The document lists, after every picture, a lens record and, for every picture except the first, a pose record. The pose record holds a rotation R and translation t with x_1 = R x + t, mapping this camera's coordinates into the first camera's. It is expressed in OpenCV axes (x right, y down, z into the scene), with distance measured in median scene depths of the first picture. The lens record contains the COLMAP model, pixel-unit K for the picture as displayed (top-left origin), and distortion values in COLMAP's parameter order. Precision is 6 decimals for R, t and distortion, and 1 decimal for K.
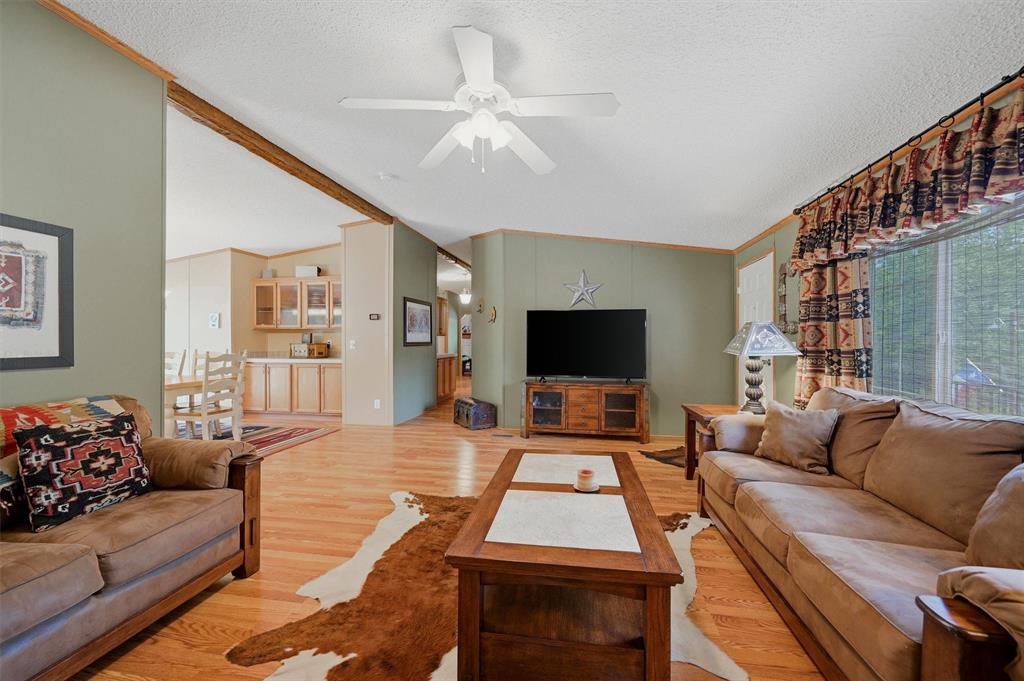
lens RADIAL K [[404.9, 0, 515.5], [0, 404.9, 340.8], [0, 0, 1]] dist [0.001058, 0.000445]
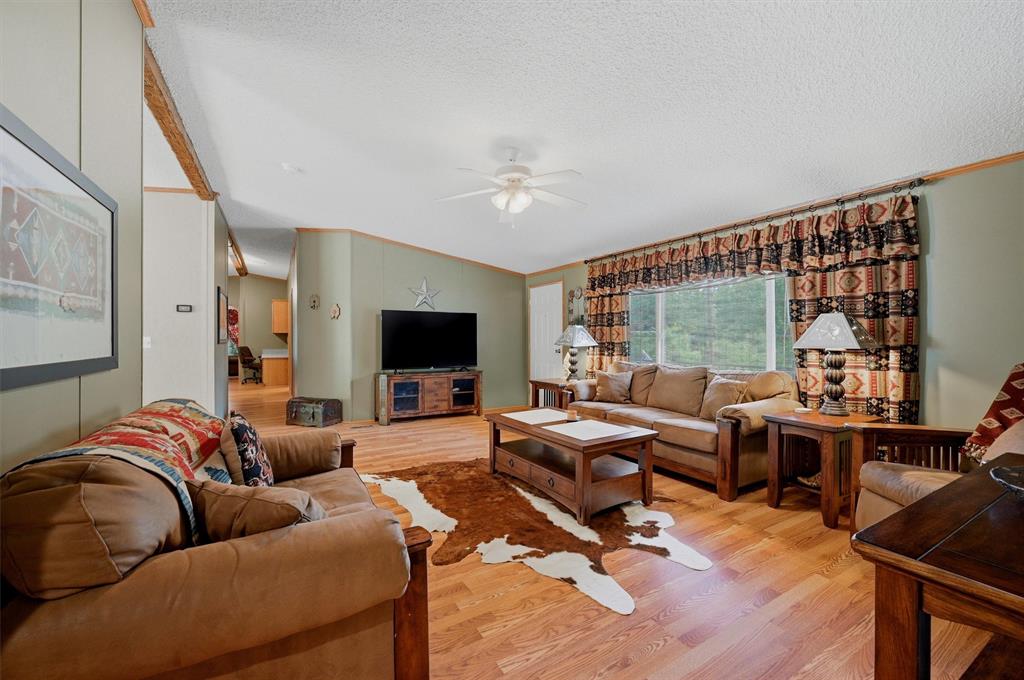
lens RADIAL K [[404.9, 0, 515.5], [0, 404.9, 340.3], [0, 0, 1]] dist [0.001058, 0.000445]
pose [[0.757917, -0.005621, 0.652327, -0.733668], [0.000827, 0.999970, 0.007655, -0.001270], [-0.652350, -0.005262, 0.757899, -0.116643]]
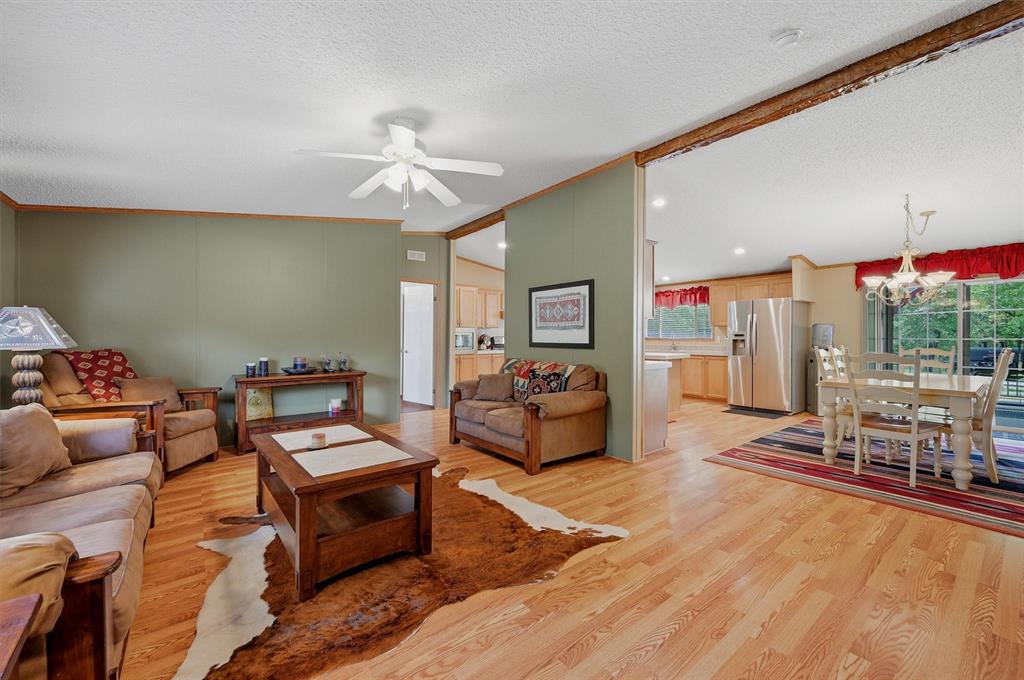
lens RADIAL K [[404.9, 0, 515.5], [0, 404.9, 340.3], [0, 0, 1]] dist [0.001058, 0.000445]
pose [[-0.664150, 0.007839, -0.747558, 0.456086], [0.002082, 0.999961, 0.008636, 0.003087], [0.747596, 0.004180, -0.664140, 1.472244]]
